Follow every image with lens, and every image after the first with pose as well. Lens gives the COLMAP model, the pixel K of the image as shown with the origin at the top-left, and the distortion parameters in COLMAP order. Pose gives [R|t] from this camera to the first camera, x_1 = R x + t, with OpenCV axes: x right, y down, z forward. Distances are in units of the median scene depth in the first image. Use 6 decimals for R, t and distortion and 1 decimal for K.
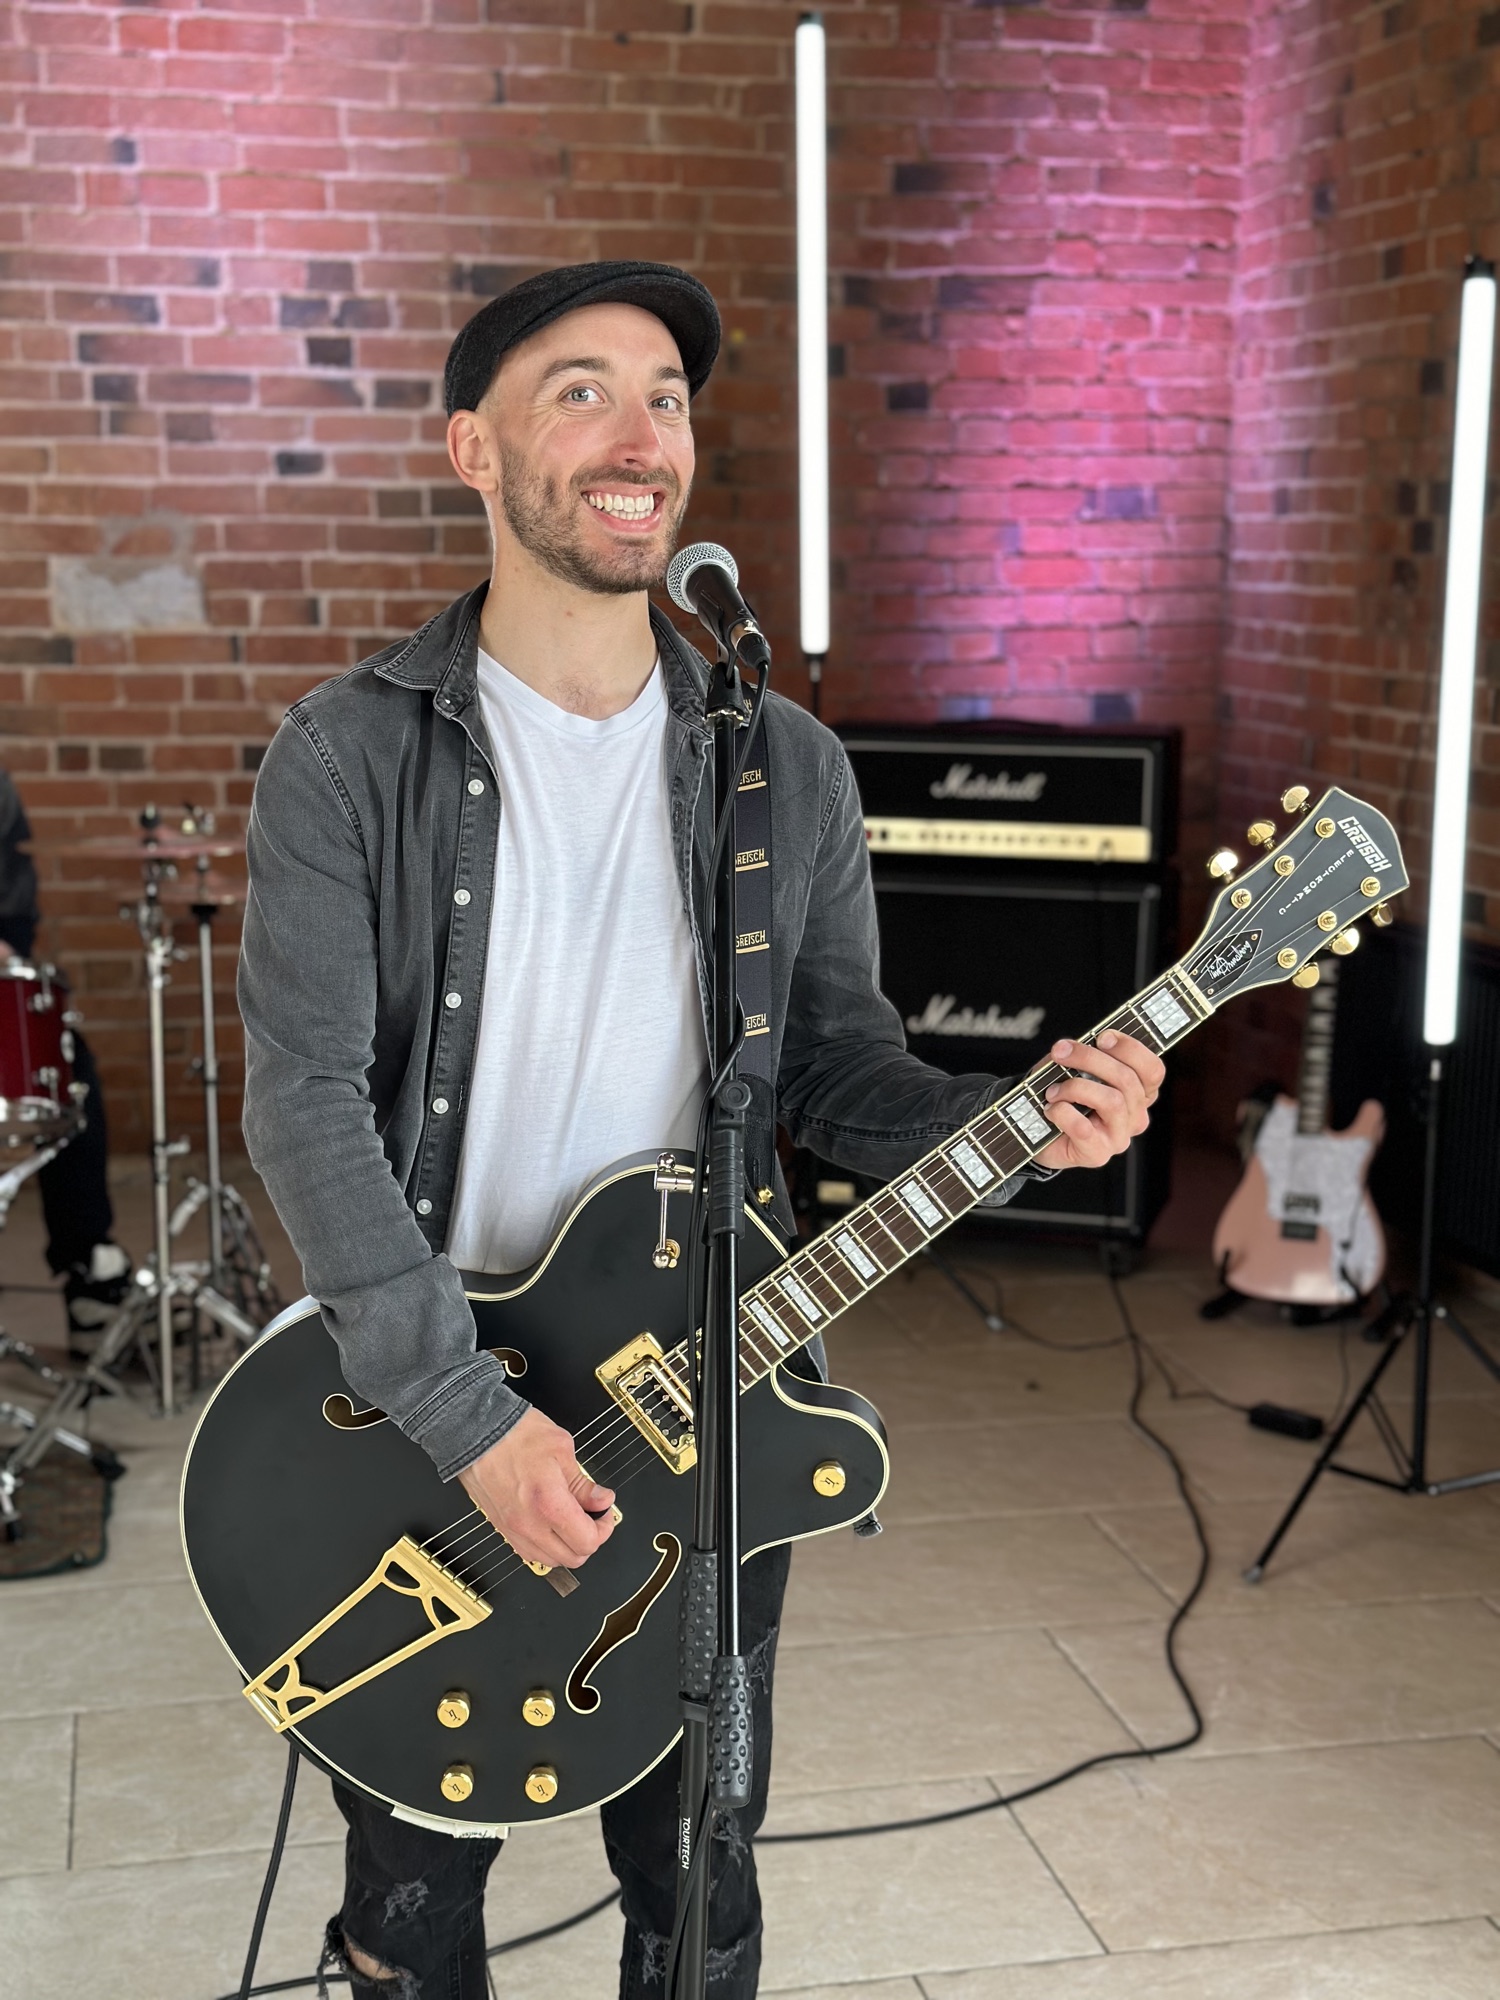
lens RADIAL K [[2749.9, 0, 738.7], [0, 2749.9, 1026.0], [0, 0, 1]] dist [0.201644, -0.481234]
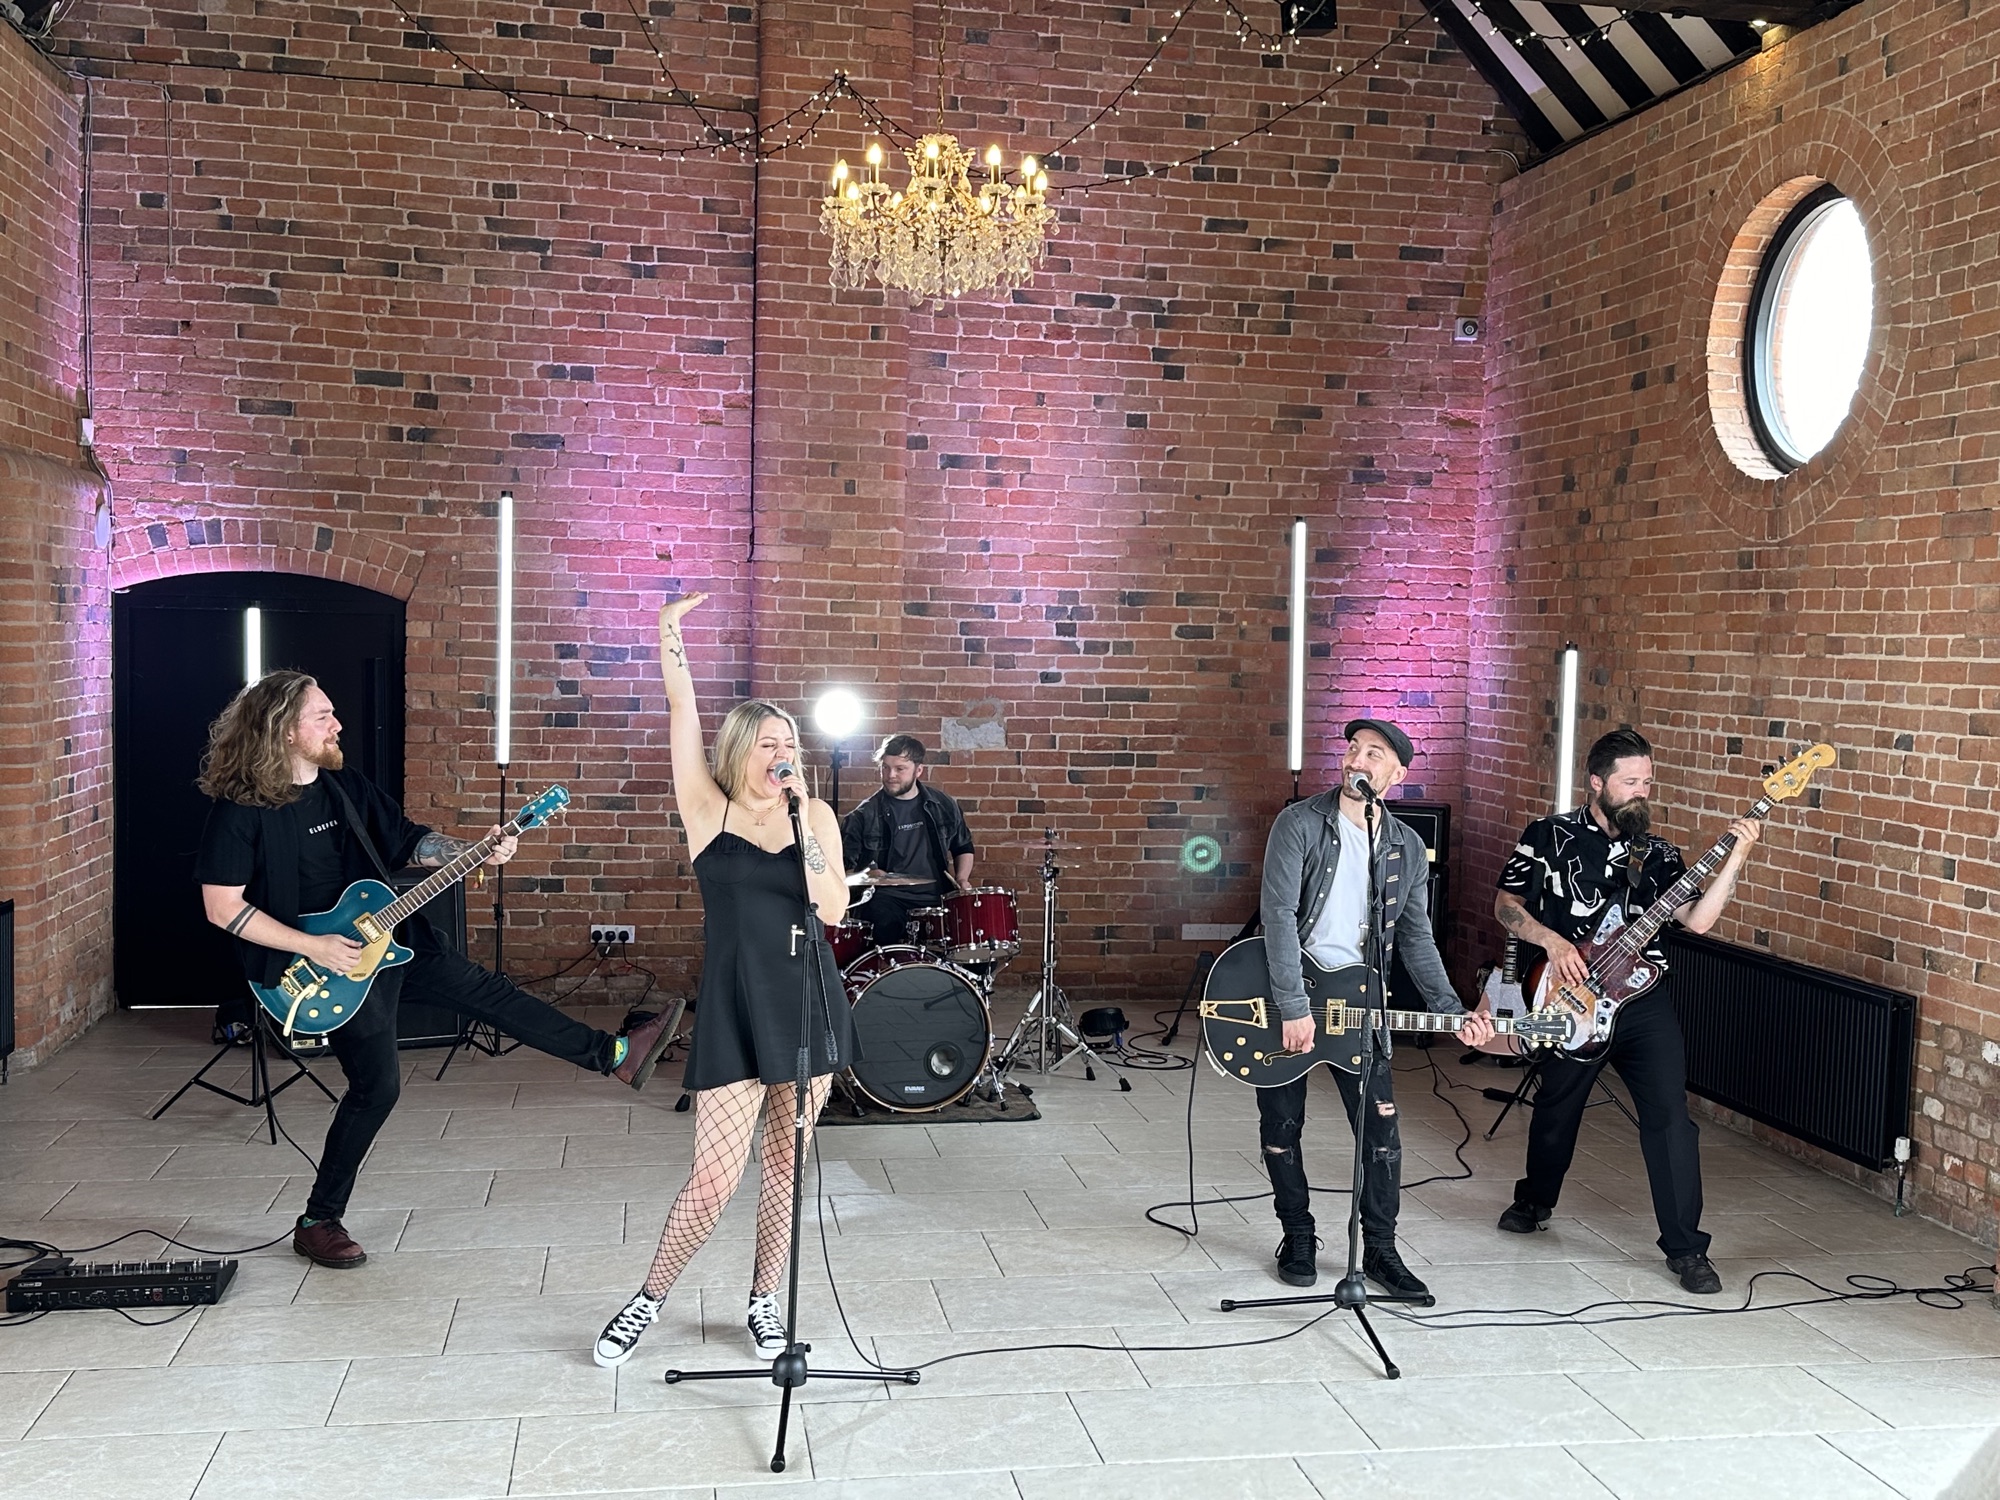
lens RADIAL K [[2005.4, 0, 1013.2], [0, 2005.4, 762.0], [0, 0, 1]] dist [0.197353, -0.436437]
pose [[0.999088, 0.023687, -0.035536, -0.129547], [-0.027481, 0.993510, -0.110377, 0.046511], [0.032691, 0.111253, 0.993254, -0.614271]]
